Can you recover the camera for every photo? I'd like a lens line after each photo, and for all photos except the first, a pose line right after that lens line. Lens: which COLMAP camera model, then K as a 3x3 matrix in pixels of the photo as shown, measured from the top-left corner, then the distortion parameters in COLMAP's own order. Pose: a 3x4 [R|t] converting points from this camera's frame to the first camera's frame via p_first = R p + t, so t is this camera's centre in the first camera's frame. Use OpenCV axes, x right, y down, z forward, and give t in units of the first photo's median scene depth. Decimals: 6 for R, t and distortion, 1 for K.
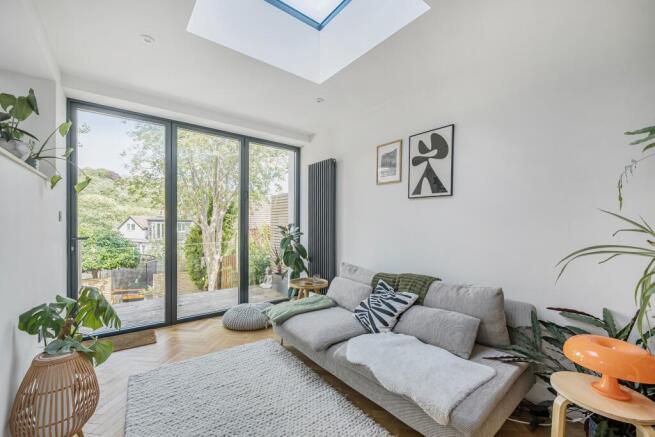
lens RADIAL K [[261.0, 0, 324.3], [0, 261.0, 219.0], [0, 0, 1]] dist [0.003024, 0.000283]
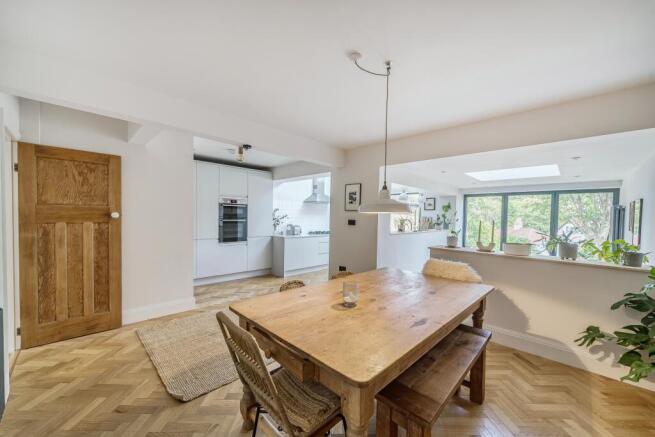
lens RADIAL K [[261.0, 0, 325.2], [0, 261.0, 220.8], [0, 0, 1]] dist [0.003024, 0.000283]
pose [[0.117326, 0.024157, -0.992800, 1.052802], [-0.003361, 0.999708, 0.023928, -0.172816], [0.993088, 0.000529, 0.117373, -0.502298]]
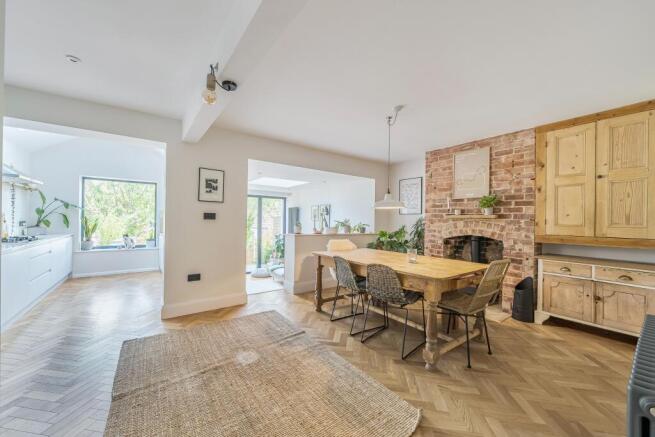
lens RADIAL K [[247.1, 0, 327.1], [0, 247.1, 218.6], [0, 0, 1]] dist [-0.002023, -0.000165]
pose [[0.999586, 0.014947, -0.024571, 0.334290], [-0.014735, 0.999853, 0.008781, -0.143432], [0.024699, -0.008415, 0.999660, -1.145427]]
